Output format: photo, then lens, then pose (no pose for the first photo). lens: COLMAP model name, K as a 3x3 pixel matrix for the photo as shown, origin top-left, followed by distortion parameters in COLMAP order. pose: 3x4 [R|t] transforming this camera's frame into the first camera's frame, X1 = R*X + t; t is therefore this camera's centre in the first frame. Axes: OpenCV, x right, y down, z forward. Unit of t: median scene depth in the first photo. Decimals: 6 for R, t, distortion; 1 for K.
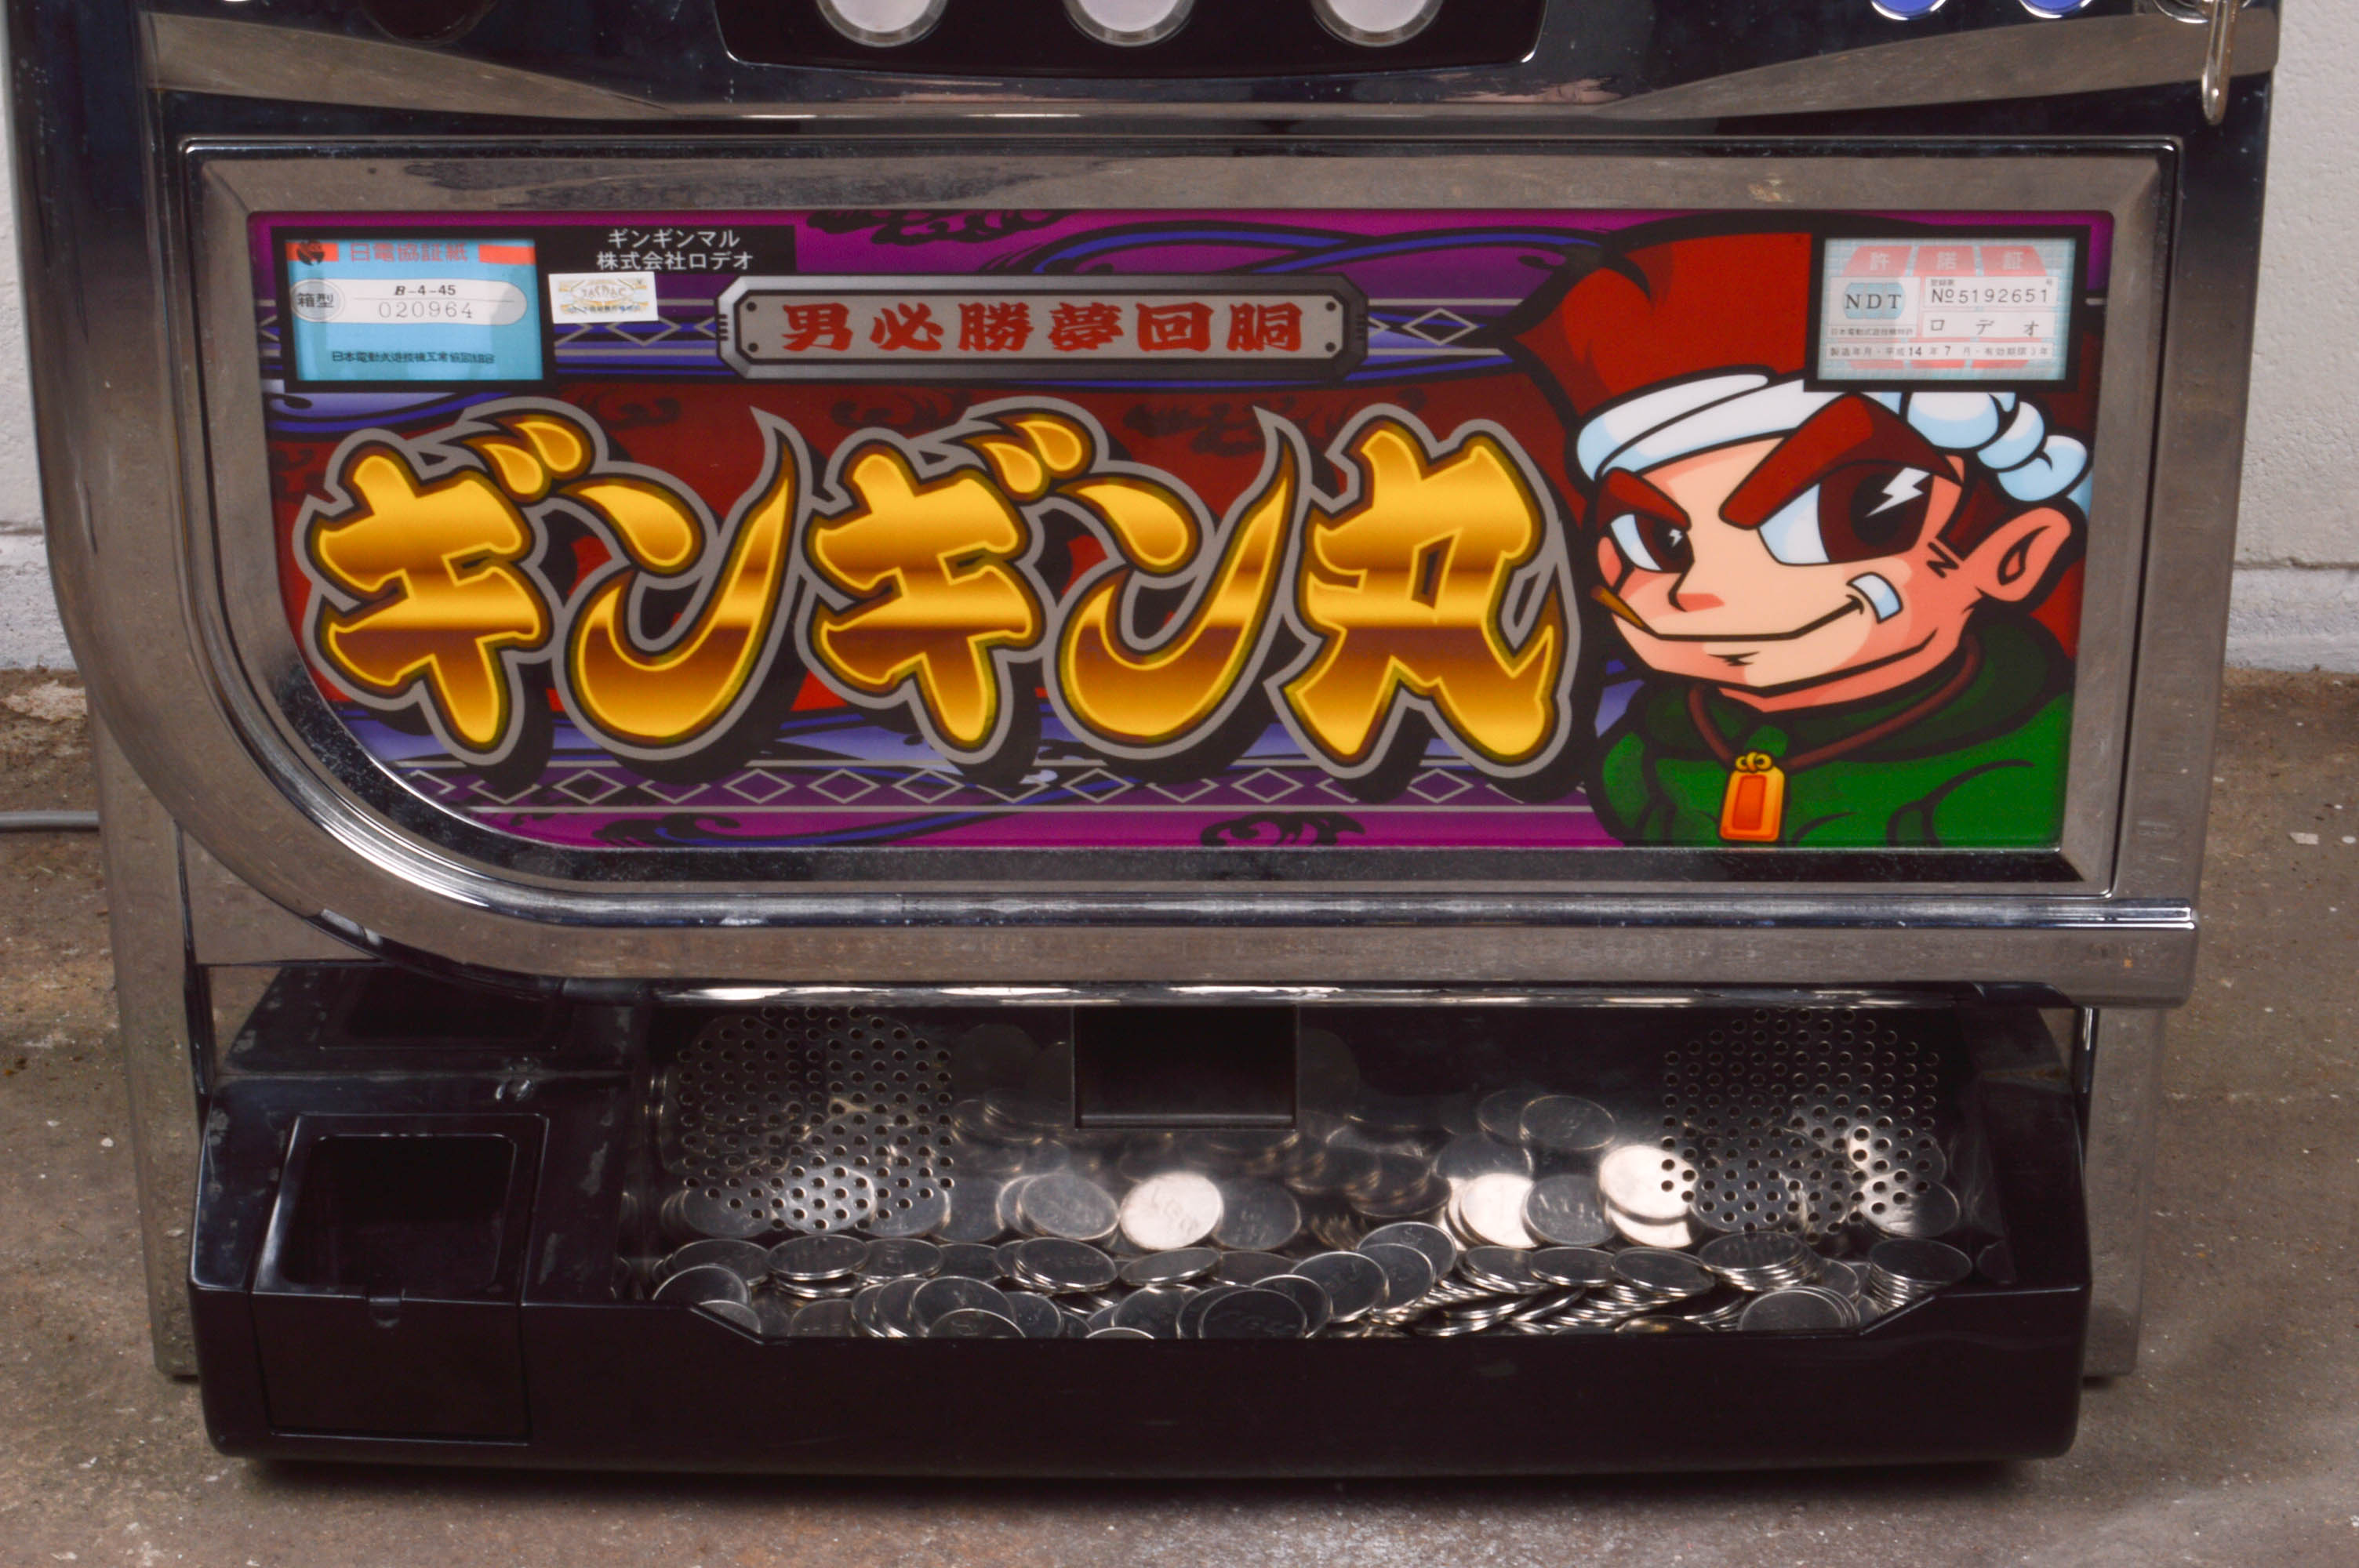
lens RADIAL K [[5426.2, 0, 1170.4], [0, 5426.2, 779.7], [0, 0, 1]] dist [0.048508, 0.000000]
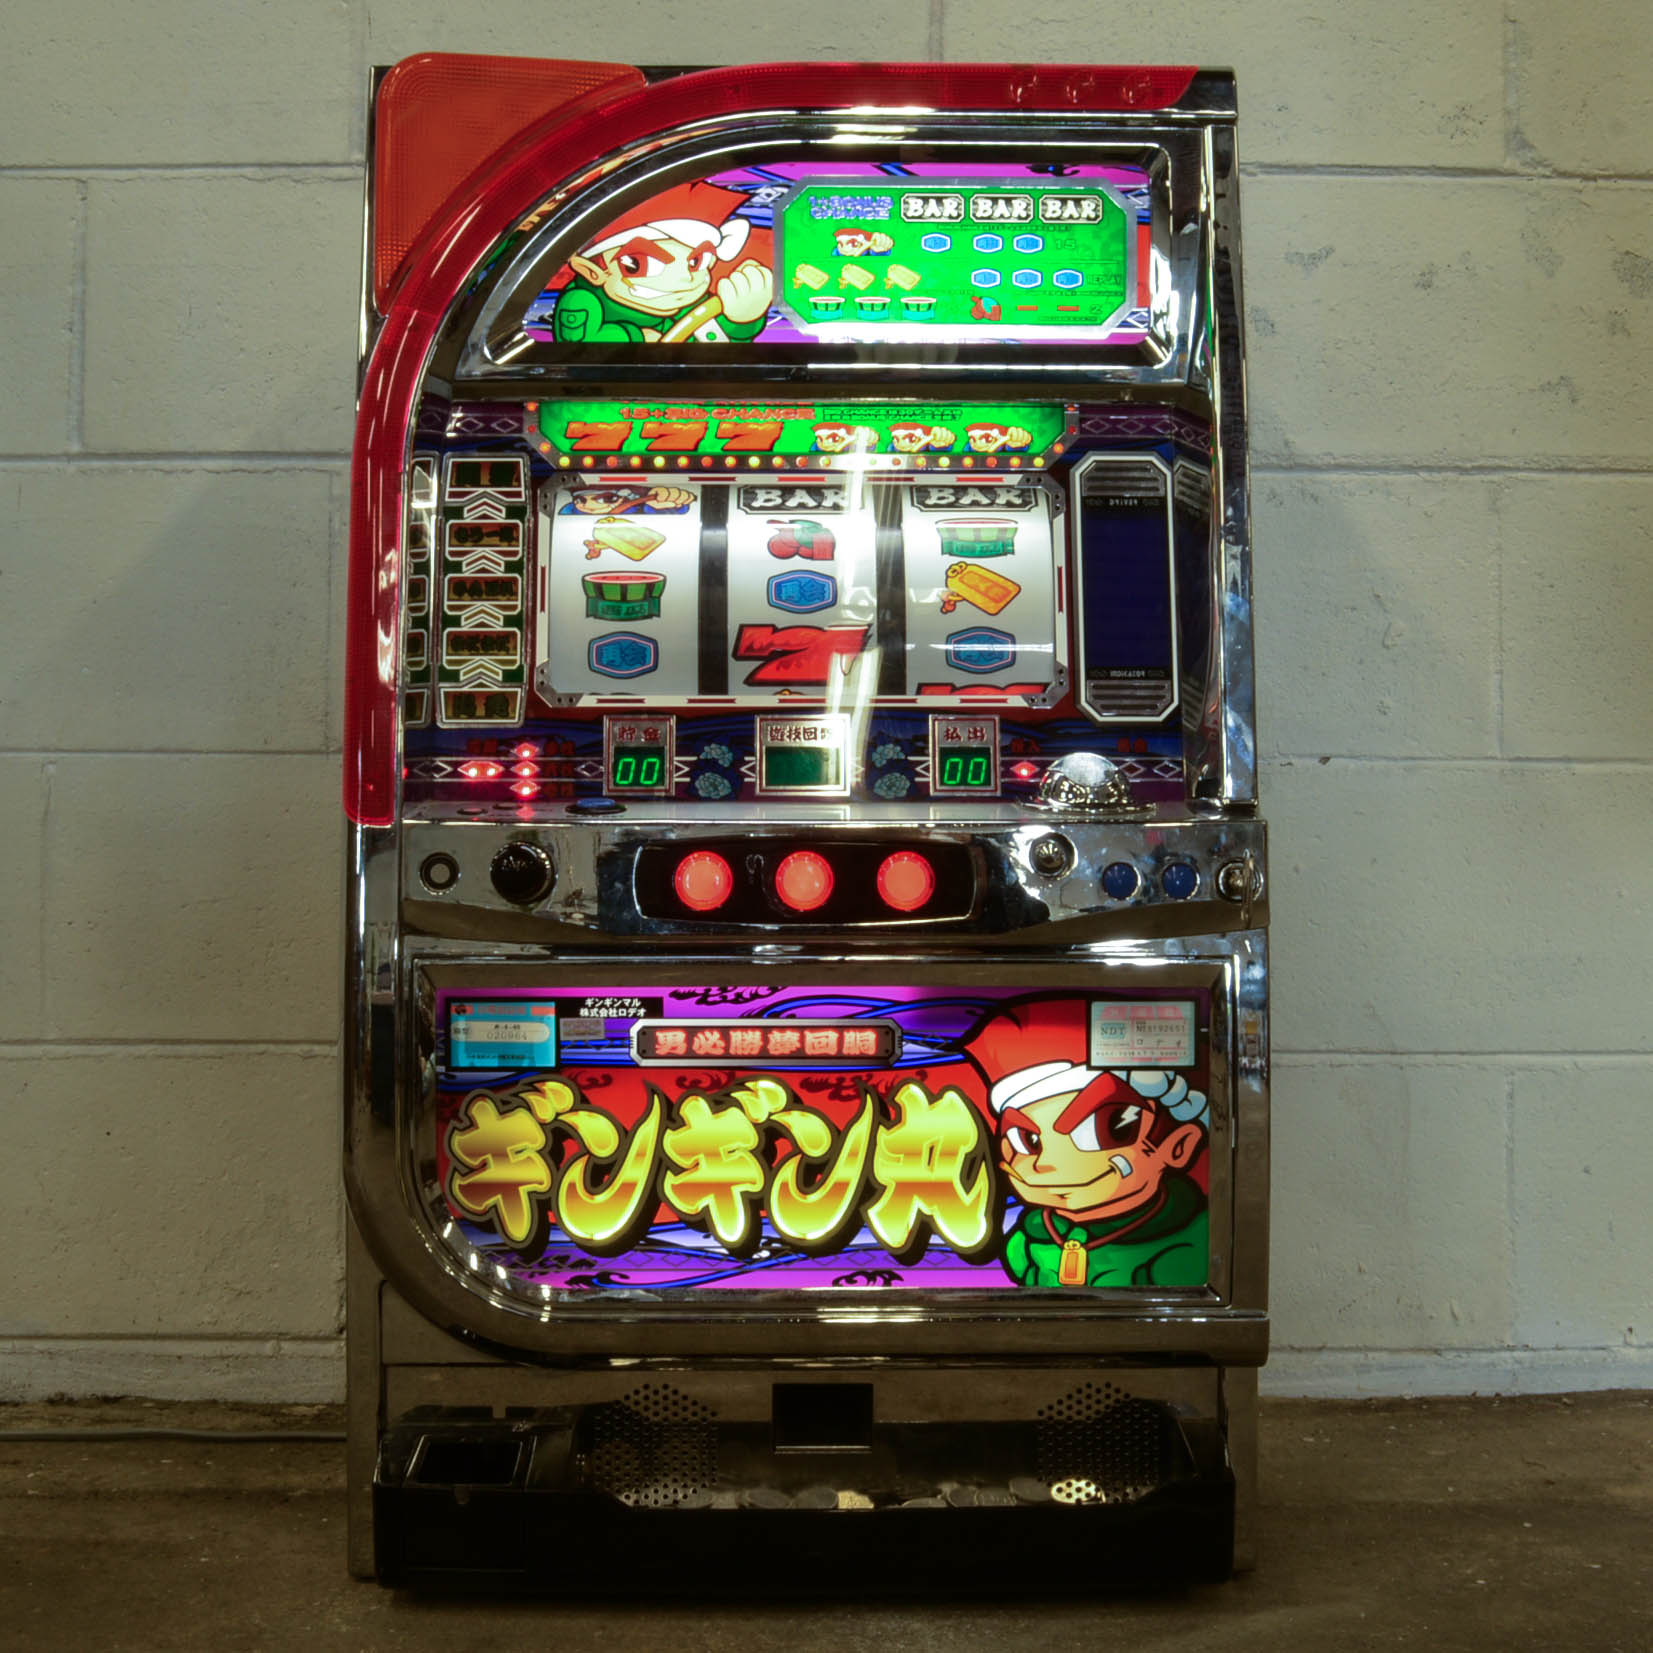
lens RADIAL K [[2385.0, 0, 815.9], [0, 2385.0, 812.7], [0, 0, 1]] dist [-0.078564, 0.000000]
pose [[0.999623, 0.004460, 0.027096, -0.030000], [0.008206, 0.893116, -0.449751, 0.291429], [-0.026206, 0.449804, 0.892743, 0.021481]]
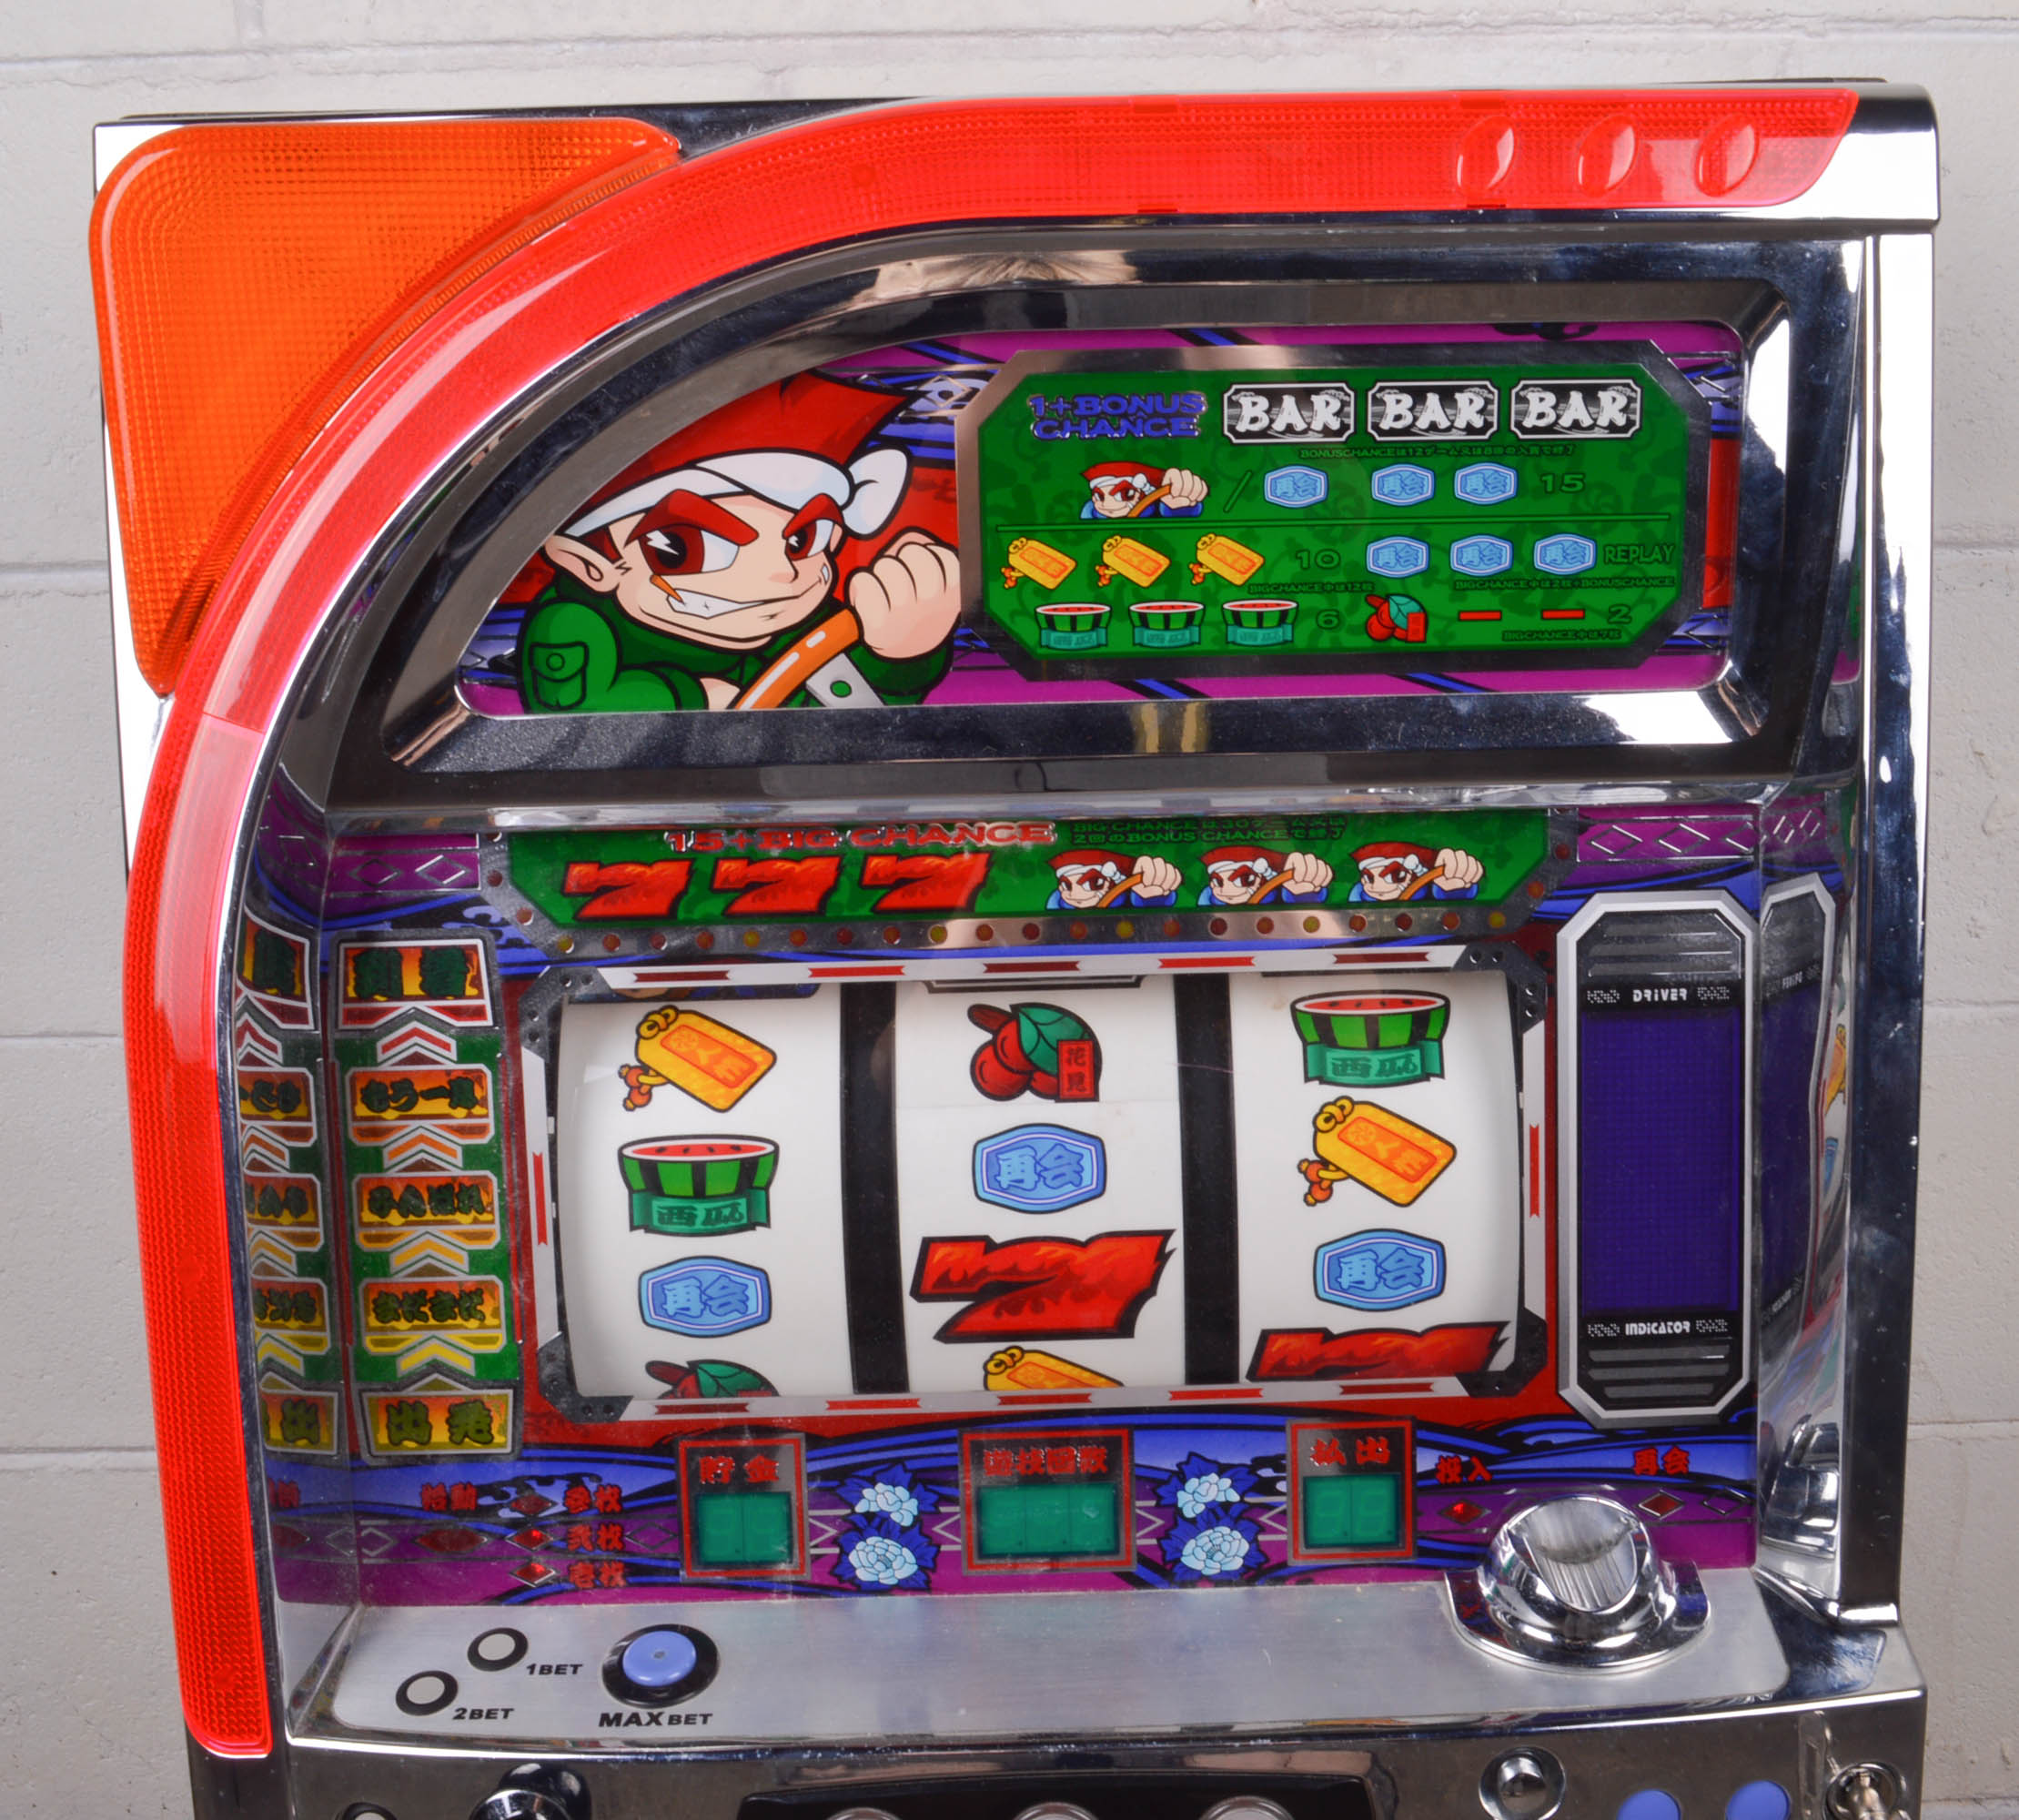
lens RADIAL K [[2406.1, 0, 1110.7], [0, 2406.1, 902.6], [0, 0, 1]] dist [-0.073693, 0.000000]
pose [[0.999276, -0.023914, 0.029579, -0.005462], [0.029210, 0.980555, -0.194059, -0.243531], [-0.024363, 0.194782, 0.980544, 0.374777]]
